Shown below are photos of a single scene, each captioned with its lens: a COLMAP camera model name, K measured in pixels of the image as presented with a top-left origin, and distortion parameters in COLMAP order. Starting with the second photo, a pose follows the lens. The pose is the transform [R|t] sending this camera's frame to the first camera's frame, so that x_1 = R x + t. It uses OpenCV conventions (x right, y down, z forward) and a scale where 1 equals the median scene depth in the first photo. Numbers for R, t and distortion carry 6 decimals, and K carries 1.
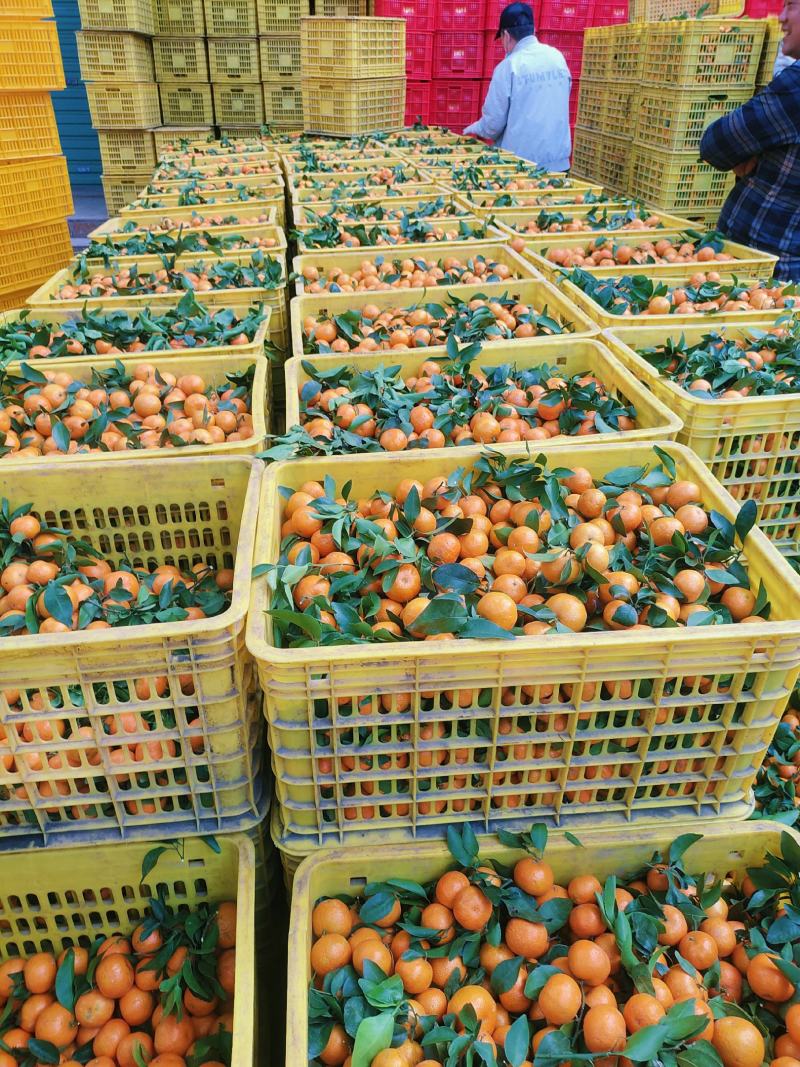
lens RADIAL K [[749.6, 0, 399.3], [0, 749.6, 549.2], [0, 0, 1]] dist [0.061986, -0.092445]
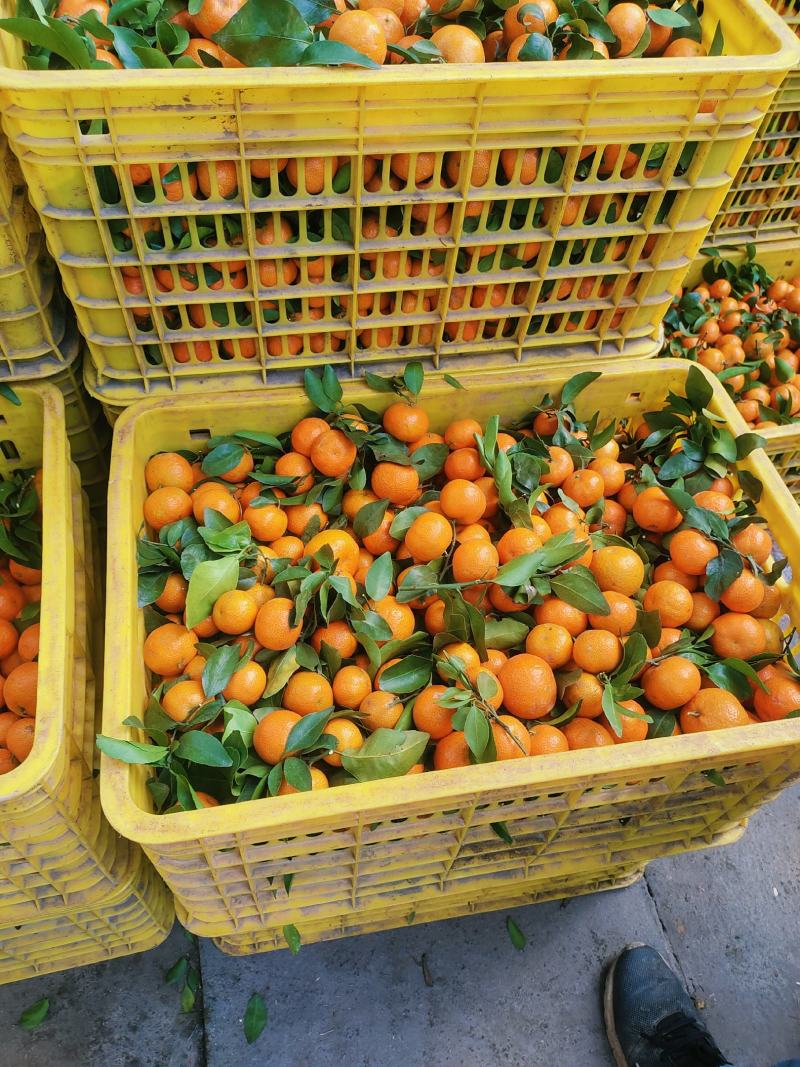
lens RADIAL K [[791.1, 0, 380.8], [0, 791.1, 506.0], [0, 0, 1]] dist [0.049522, -0.110944]
pose [[0.993786, -0.040828, 0.103551, 0.050569], [-0.004451, 0.914981, 0.403473, 0.153710], [-0.111220, -0.401427, 0.909113, 0.142574]]
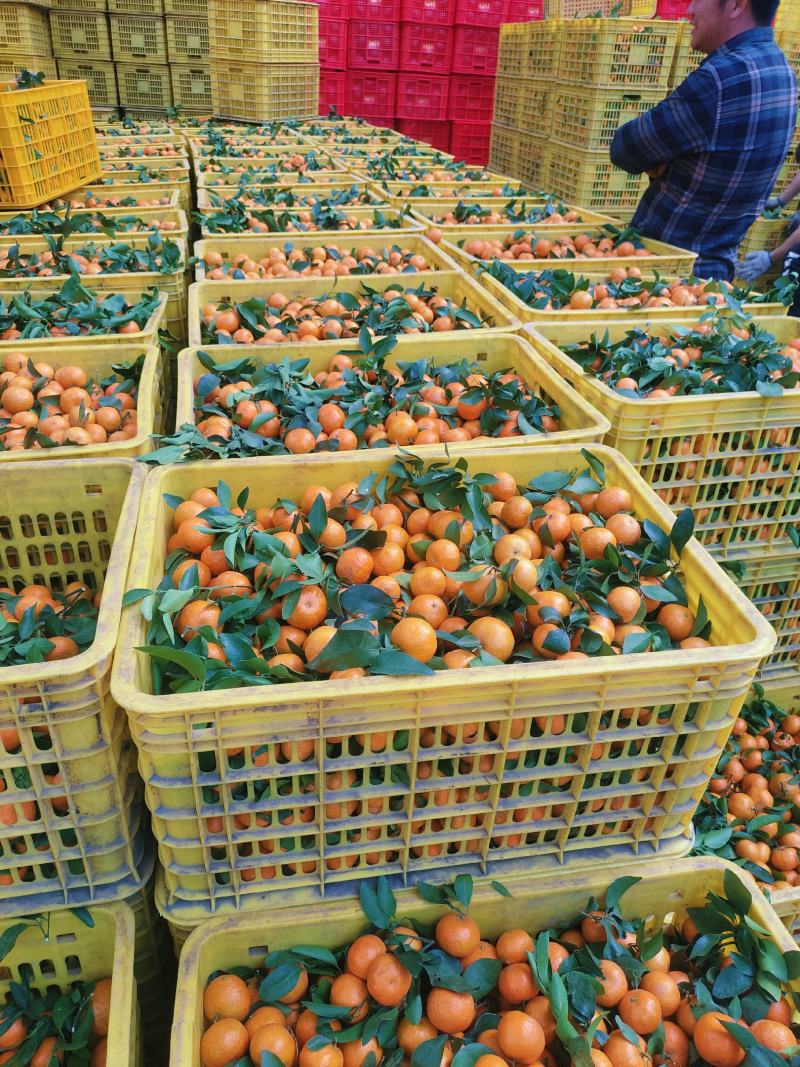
lens RADIAL K [[765.1, 0, 387.1], [0, 765.1, 537.7], [0, 0, 1]] dist [0.063392, -0.093471]
pose [[0.996068, -0.008489, 0.088181, 0.018885], [0.009656, 0.999871, -0.012811, -0.021203], [-0.088061, 0.013613, 0.996022, 0.098761]]
